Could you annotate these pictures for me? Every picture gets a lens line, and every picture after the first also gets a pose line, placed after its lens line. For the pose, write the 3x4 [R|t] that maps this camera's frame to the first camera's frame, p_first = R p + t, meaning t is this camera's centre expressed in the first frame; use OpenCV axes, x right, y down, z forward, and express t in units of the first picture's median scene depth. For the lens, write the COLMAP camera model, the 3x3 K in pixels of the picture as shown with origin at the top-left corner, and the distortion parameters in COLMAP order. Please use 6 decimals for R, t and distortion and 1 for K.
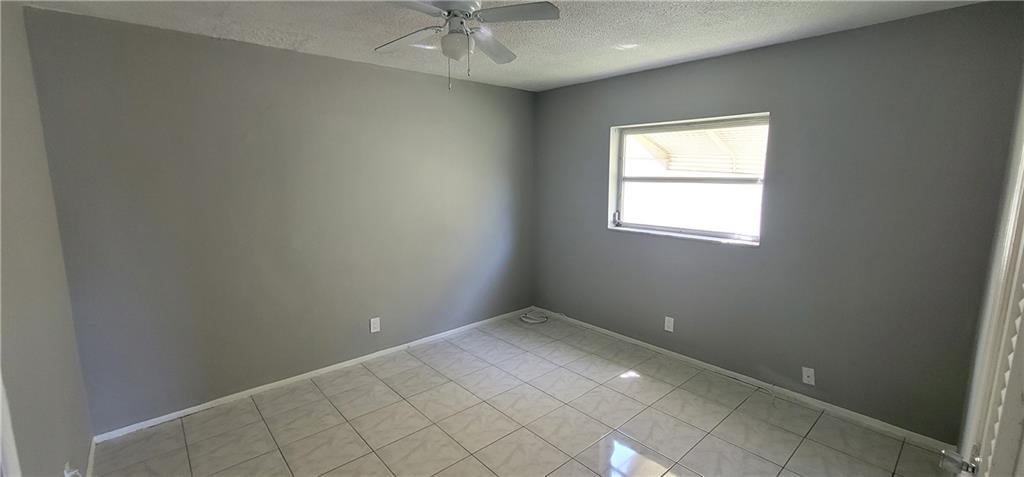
lens RADIAL K [[419.7, 0, 515.3], [0, 419.7, 235.5], [0, 0, 1]] dist [-0.001153, 0.000254]
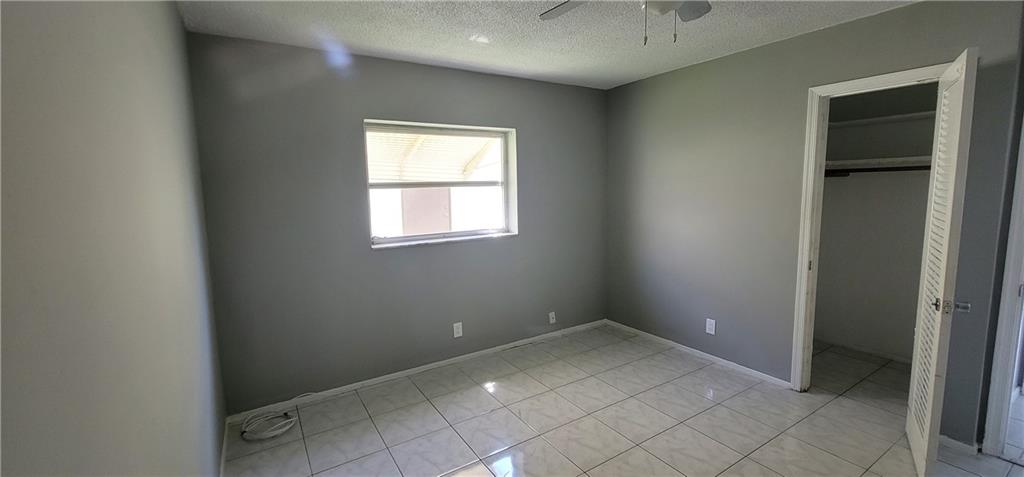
lens RADIAL K [[419.7, 0, 515.3], [0, 419.7, 235.5], [0, 0, 1]] dist [-0.001153, 0.000254]
pose [[0.167053, -0.123432, 0.978191, -0.611192], [0.170588, 0.980788, 0.094627, -0.085580], [-0.971078, 0.151060, 0.184900, 0.727452]]
